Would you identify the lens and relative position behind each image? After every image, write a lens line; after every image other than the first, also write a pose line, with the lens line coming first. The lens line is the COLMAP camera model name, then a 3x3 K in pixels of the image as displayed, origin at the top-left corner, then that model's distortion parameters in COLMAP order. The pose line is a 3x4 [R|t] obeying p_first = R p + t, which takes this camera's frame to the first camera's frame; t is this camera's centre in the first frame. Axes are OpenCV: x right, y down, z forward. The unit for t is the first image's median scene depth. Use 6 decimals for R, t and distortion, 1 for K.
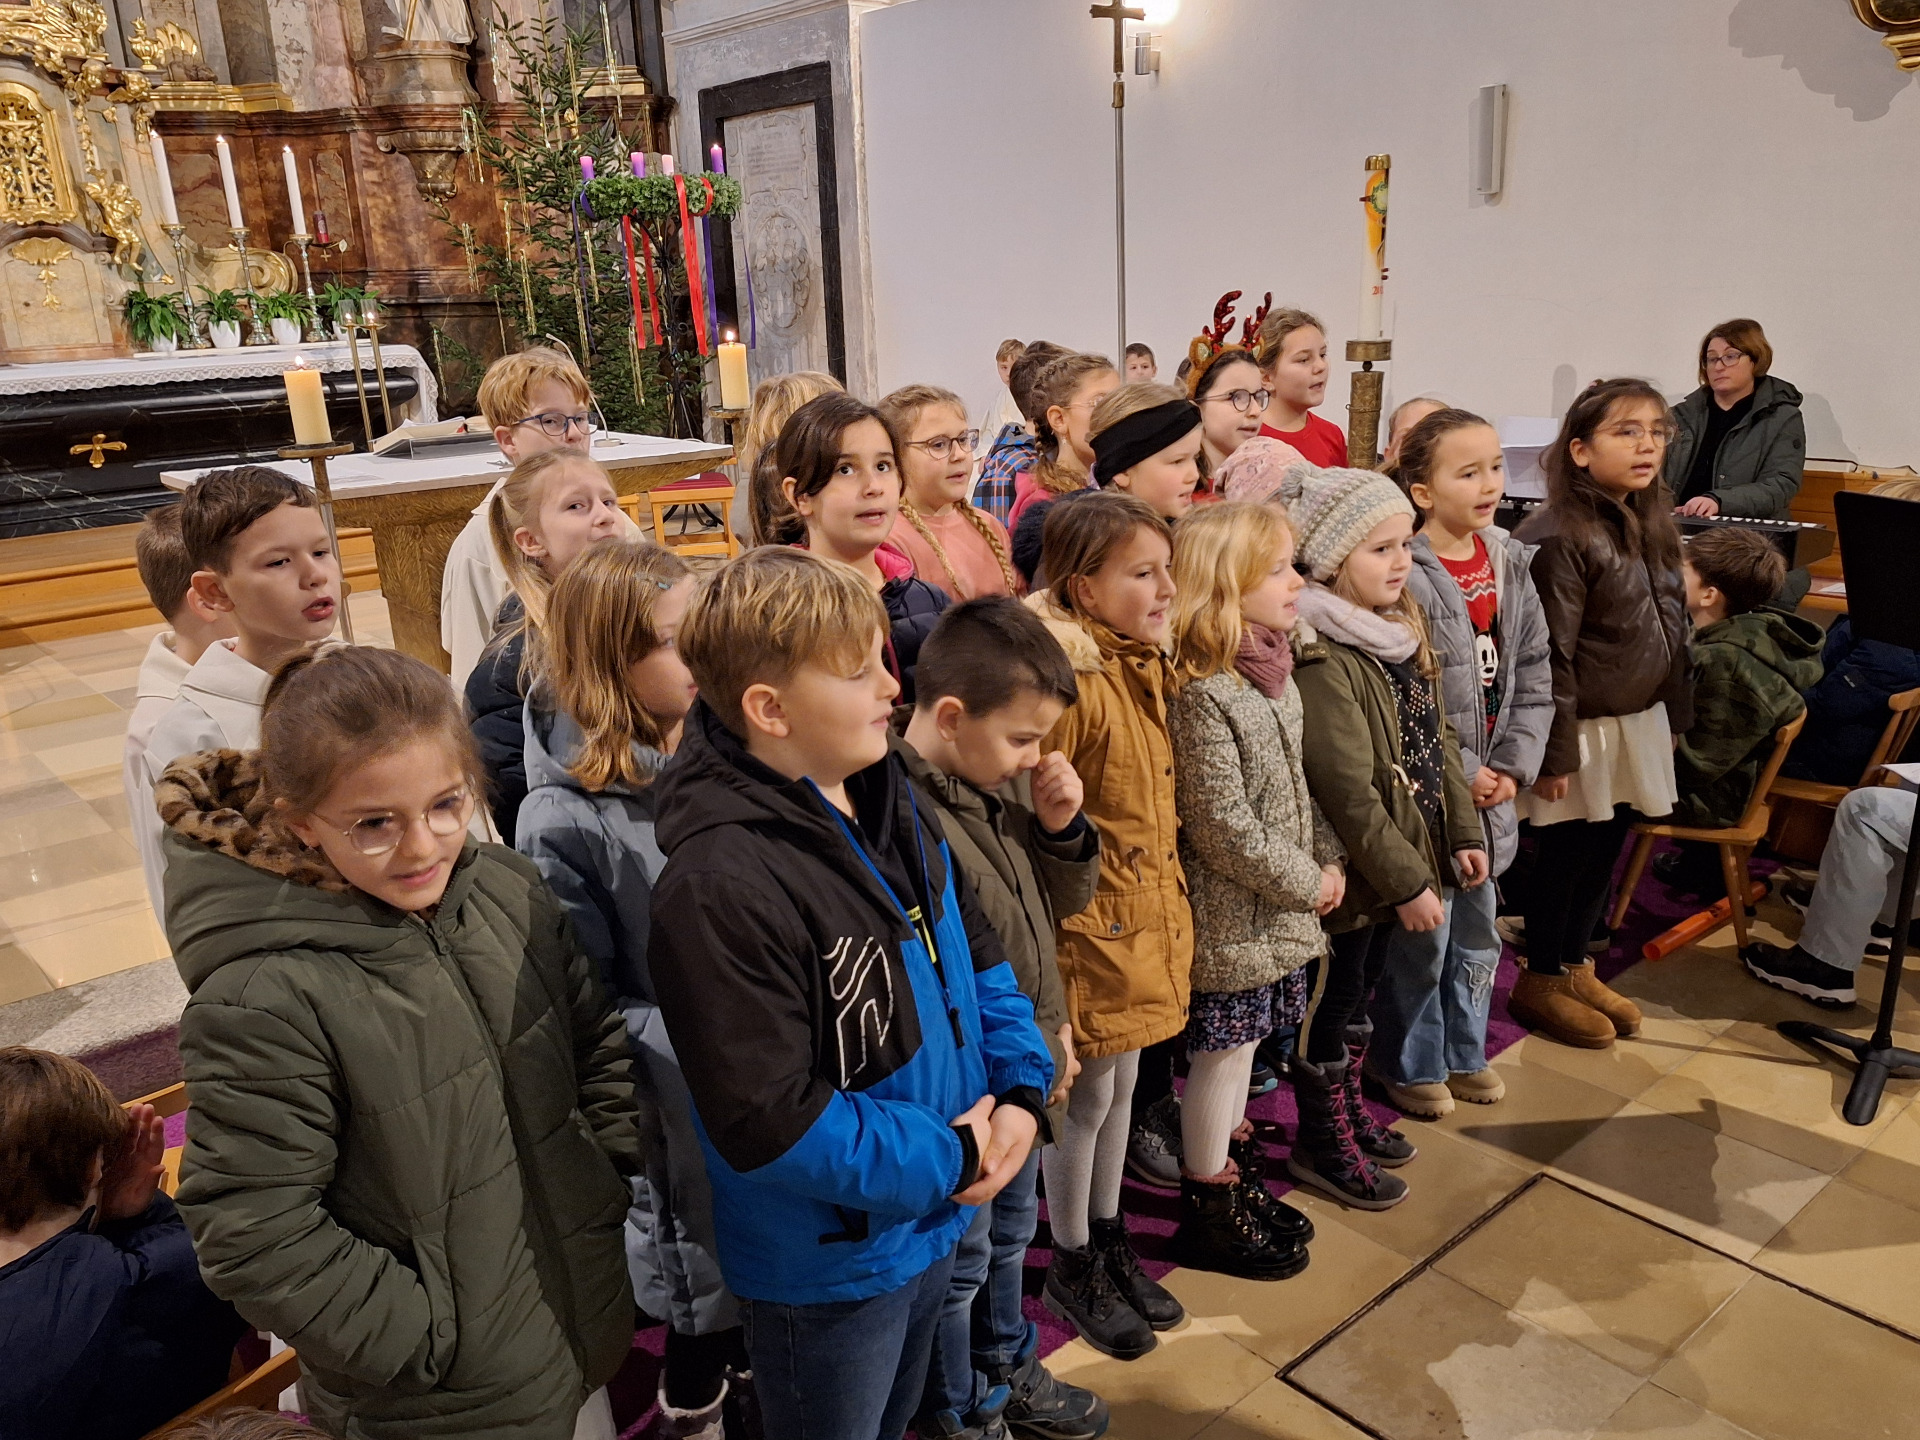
lens RADIAL K [[1505.8, 0, 992.3], [0, 1505.8, 759.2], [0, 0, 1]] dist [0.063171, -0.074353]
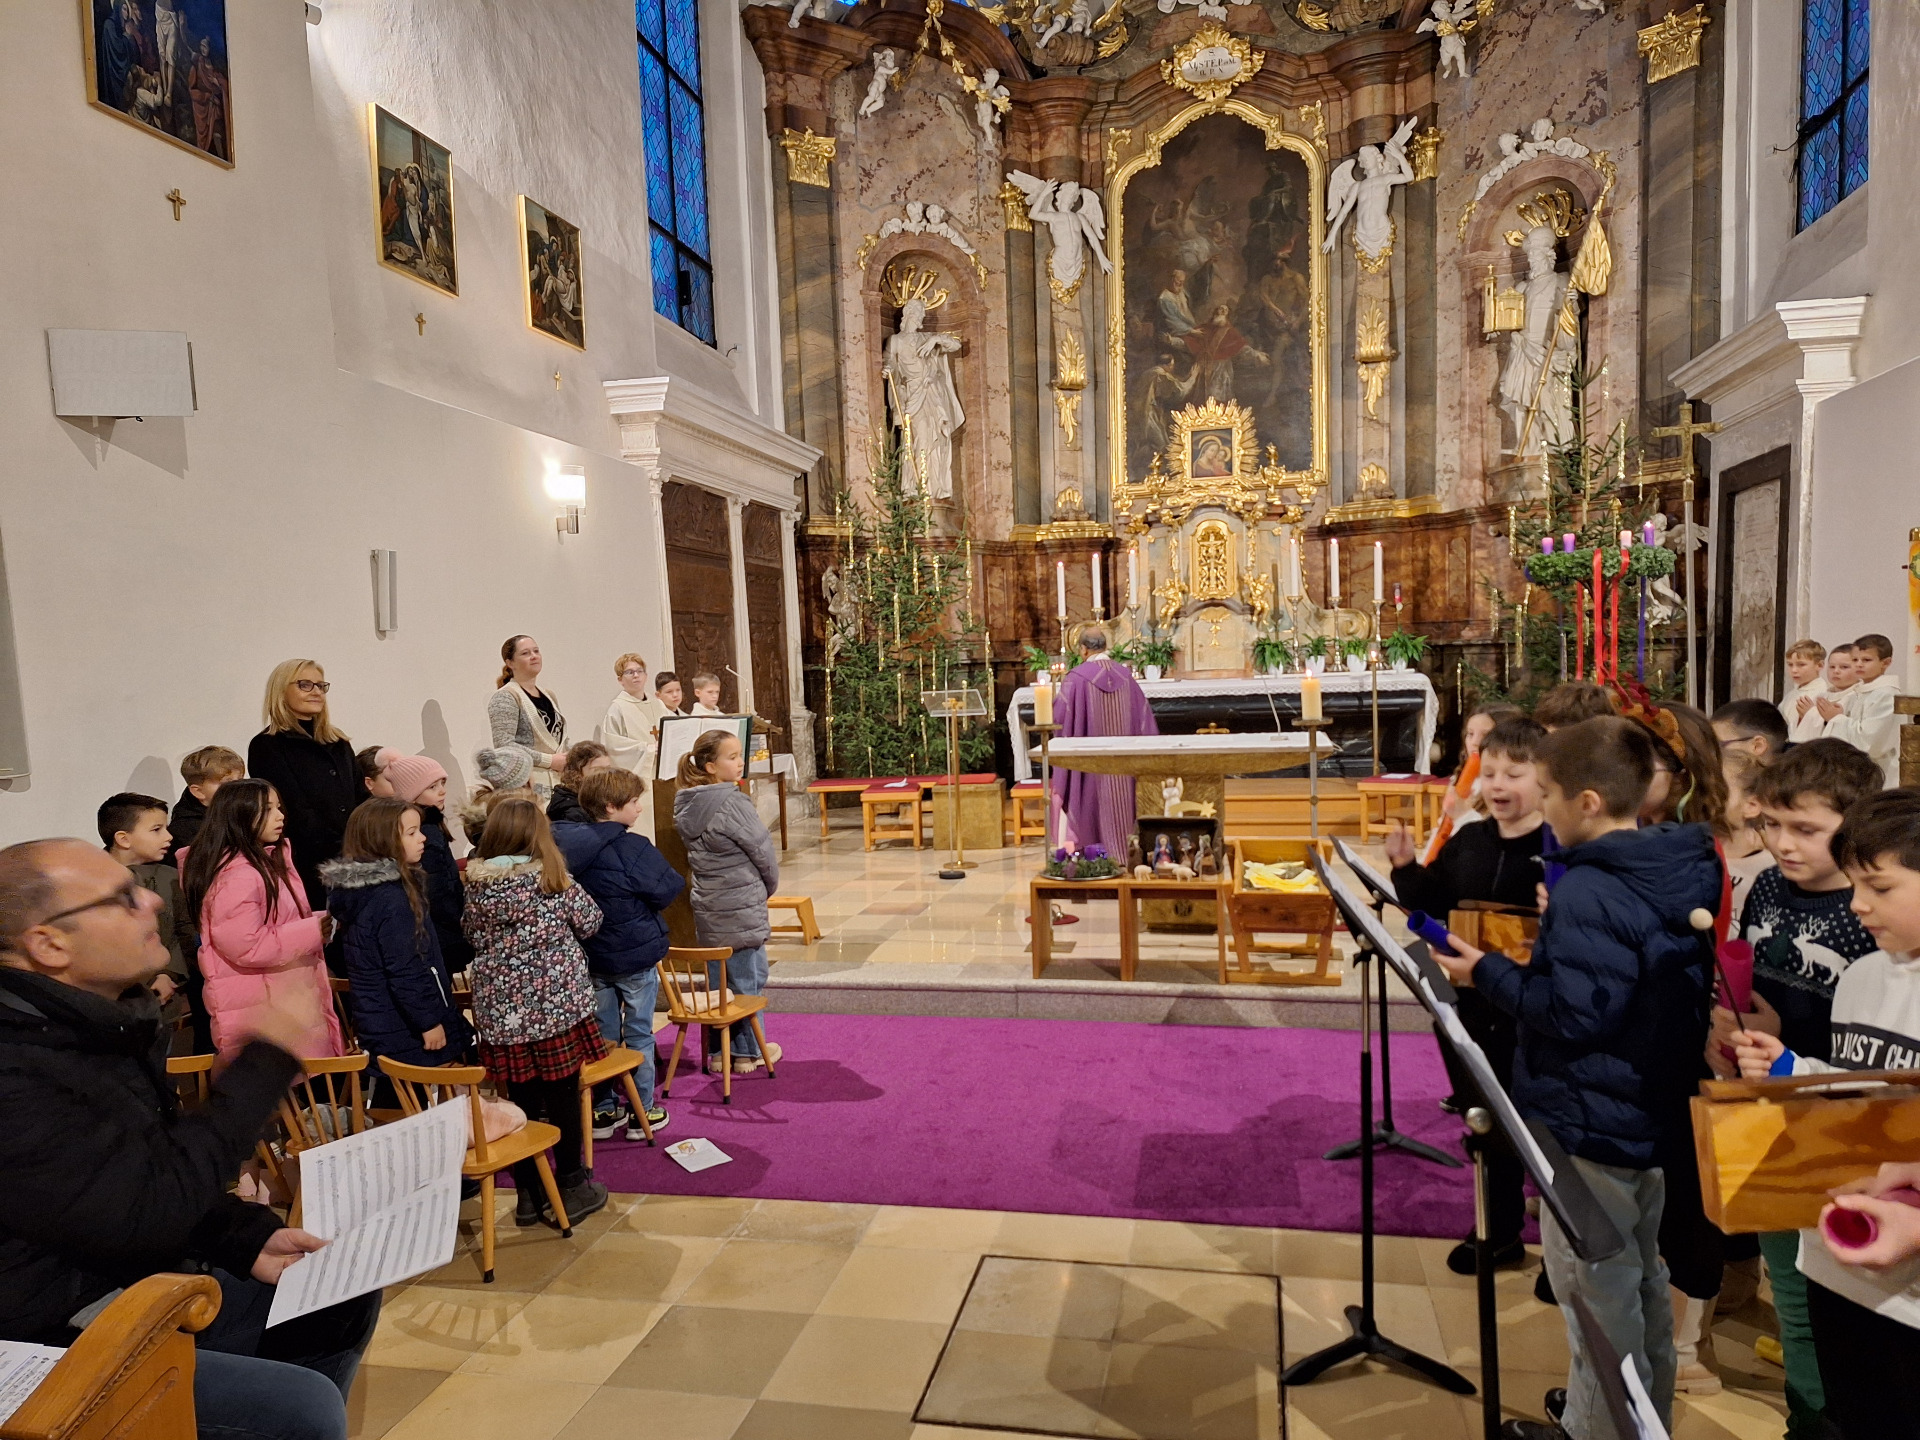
lens RADIAL K [[1286.8, 0, 940.3], [0, 1286.8, 775.3], [0, 0, 1]] dist [0.053843, -0.061149]
pose [[0.575955, 0.090367, -0.812471, 0.379340], [-0.234970, 0.970231, -0.058654, -0.010550], [0.782985, 0.224688, 0.580043, -0.013282]]
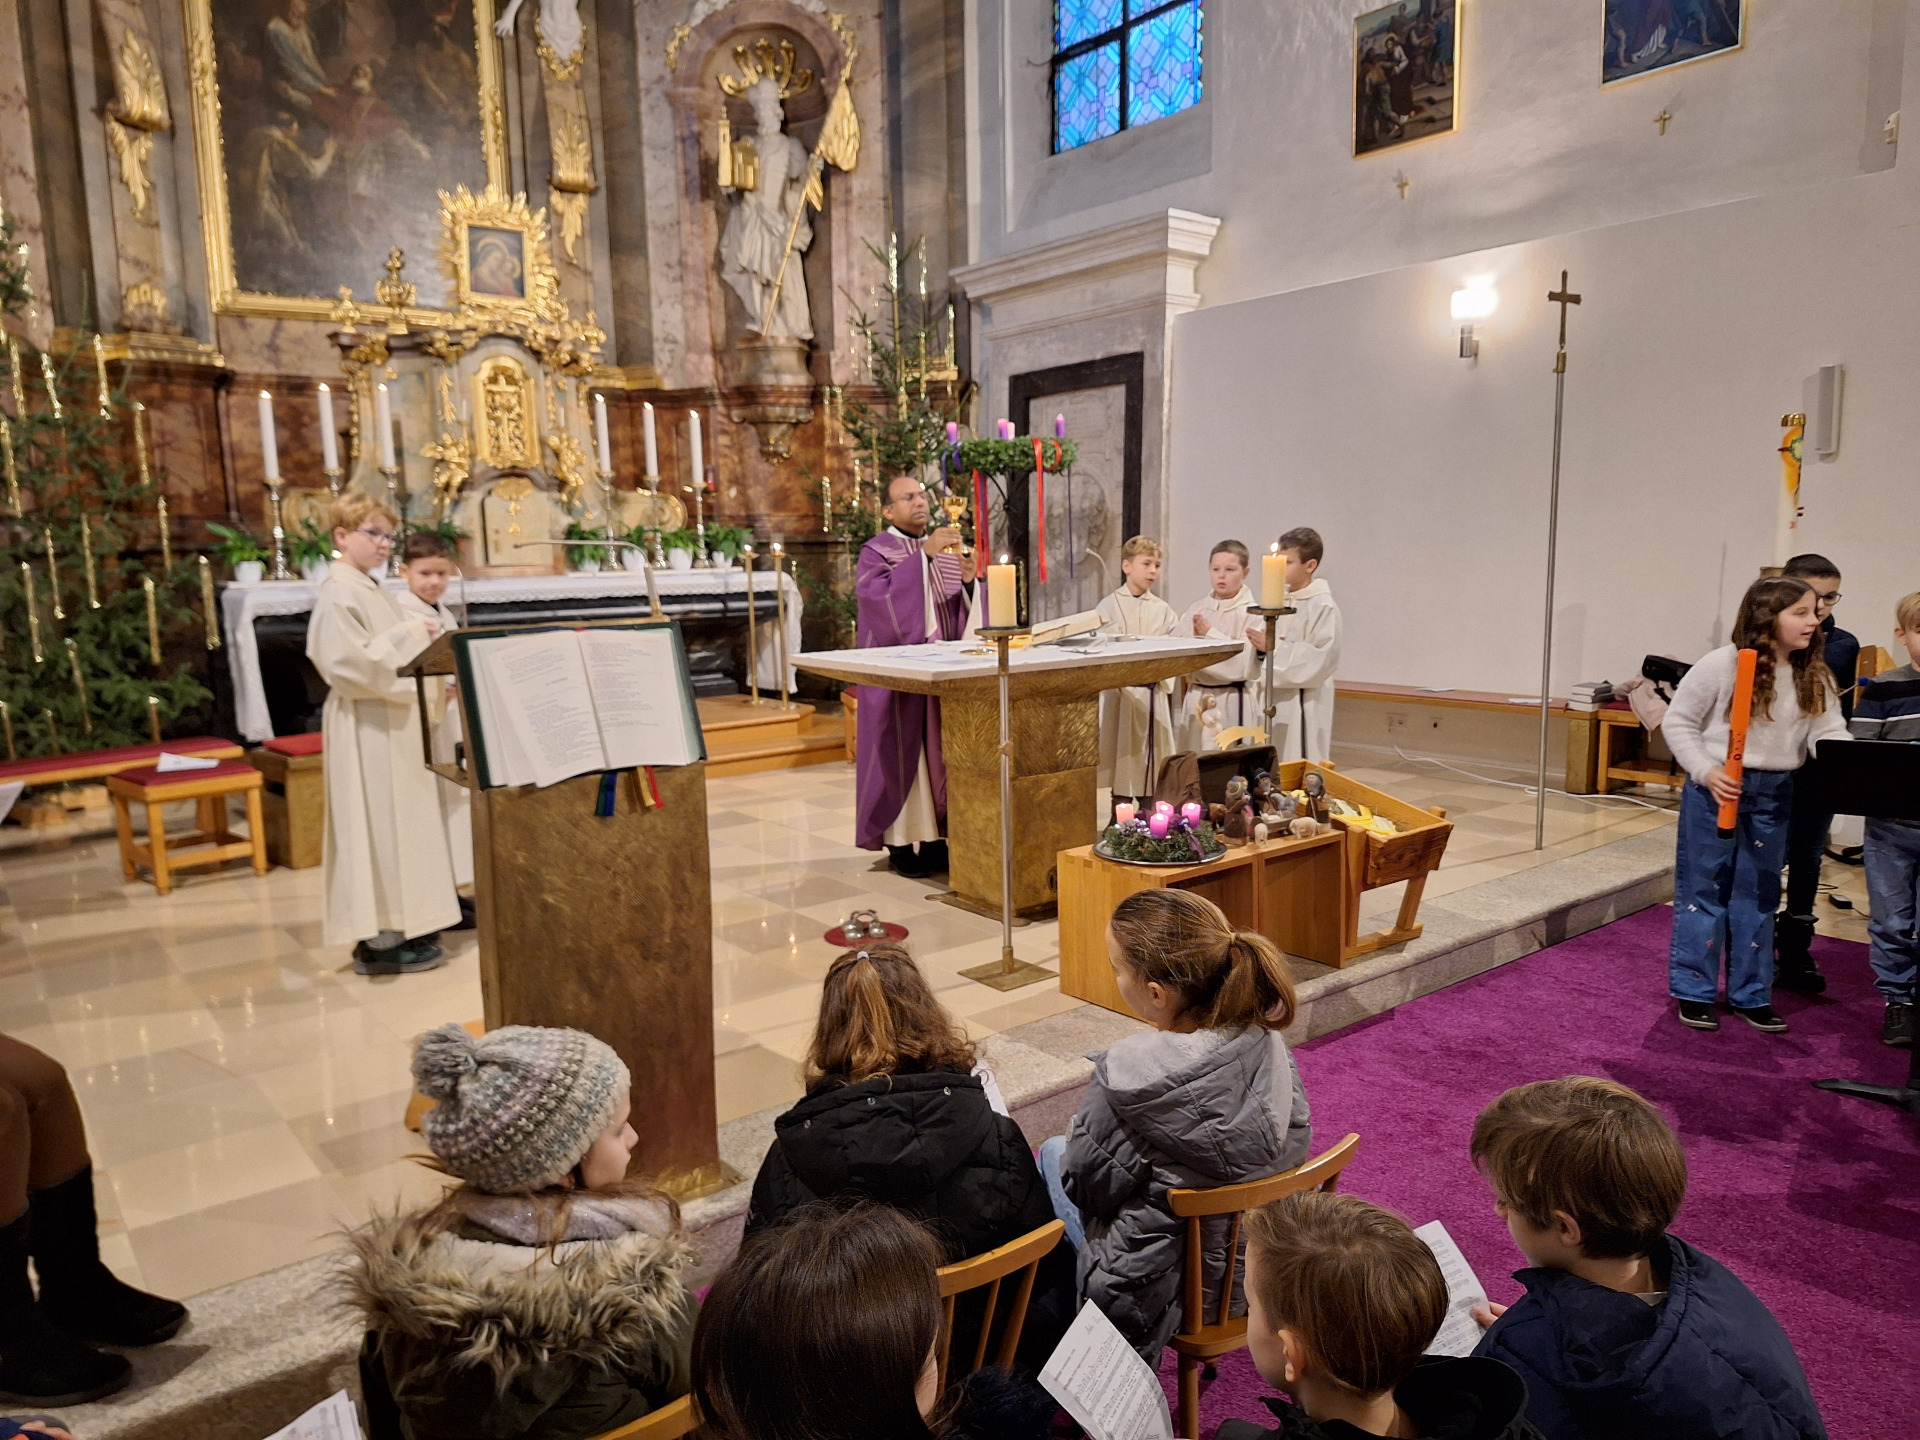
lens RADIAL K [[1320.1, 0, 977.7], [0, 1320.1, 747.5], [0, 0, 1]] dist [0.042895, -0.043476]
pose [[0.998298, 0.026921, -0.051742, -0.194749], [-0.034521, 0.987761, -0.152107, 0.020816], [0.047014, 0.153634, 0.987009, -0.001098]]
